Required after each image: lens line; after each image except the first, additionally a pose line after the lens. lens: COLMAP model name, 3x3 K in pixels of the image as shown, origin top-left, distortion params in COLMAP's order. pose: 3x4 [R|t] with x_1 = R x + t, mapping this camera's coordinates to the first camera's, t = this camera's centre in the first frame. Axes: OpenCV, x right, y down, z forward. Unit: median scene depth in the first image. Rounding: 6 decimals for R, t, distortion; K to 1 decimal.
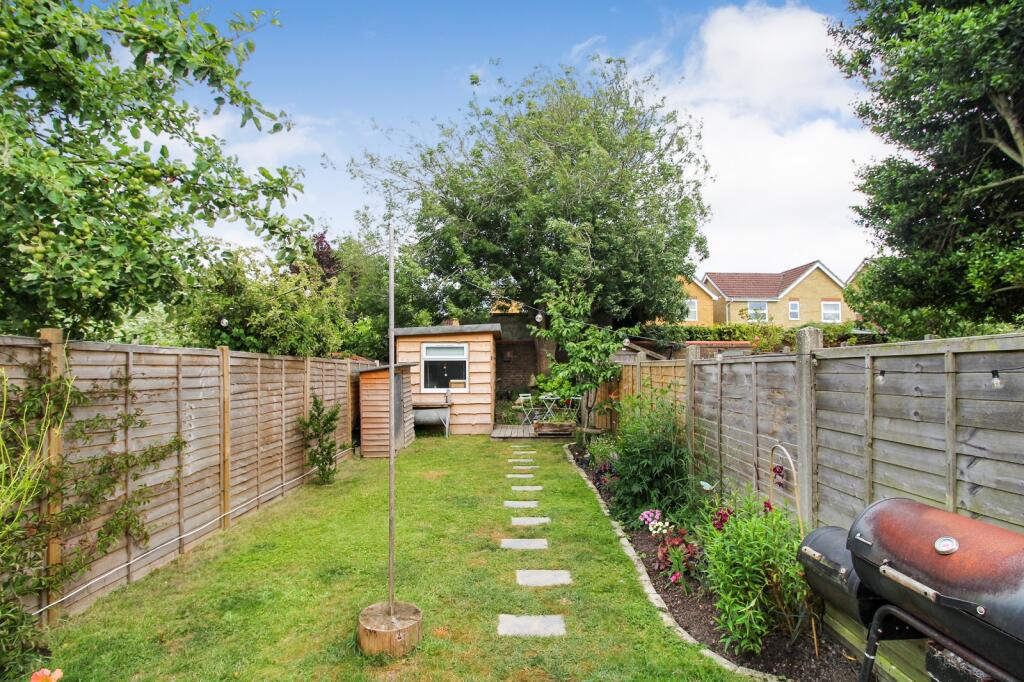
lens RADIAL K [[485.1, 0, 509.5], [0, 485.1, 352.7], [0, 0, 1]] dist [-0.017364, -0.000465]
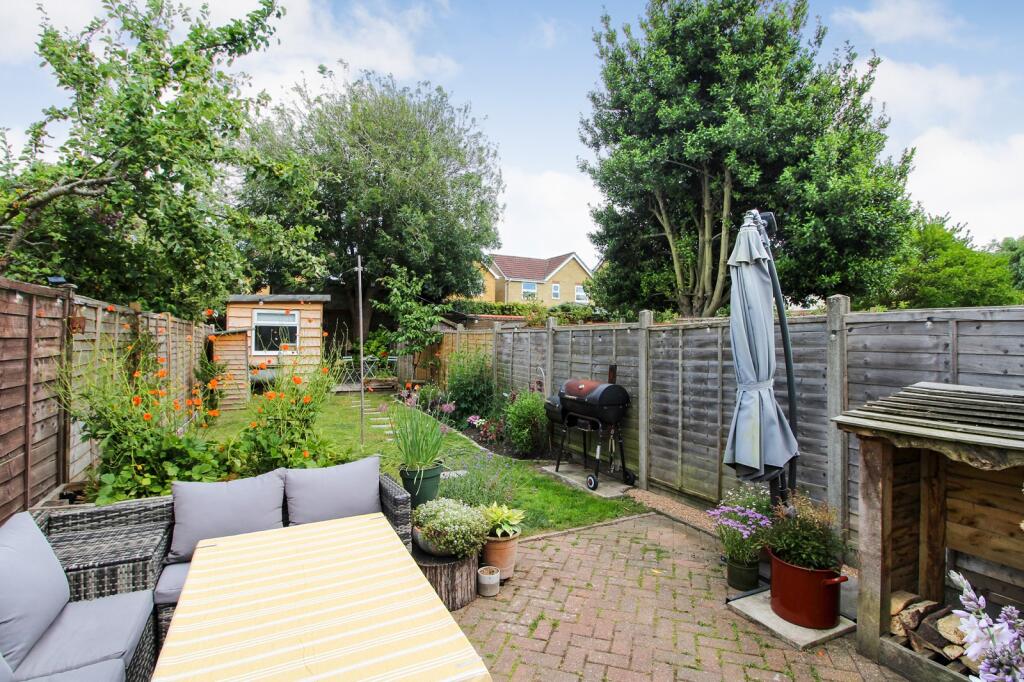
lens RADIAL K [[485.1, 0, 509.5], [0, 485.1, 352.7], [0, 0, 1]] dist [-0.017364, -0.000465]
pose [[0.905424, 0.000709, 0.424508, -0.181287], [-0.028630, 0.997824, 0.059397, -0.005020], [-0.423542, -0.065933, 0.903474, -0.337319]]
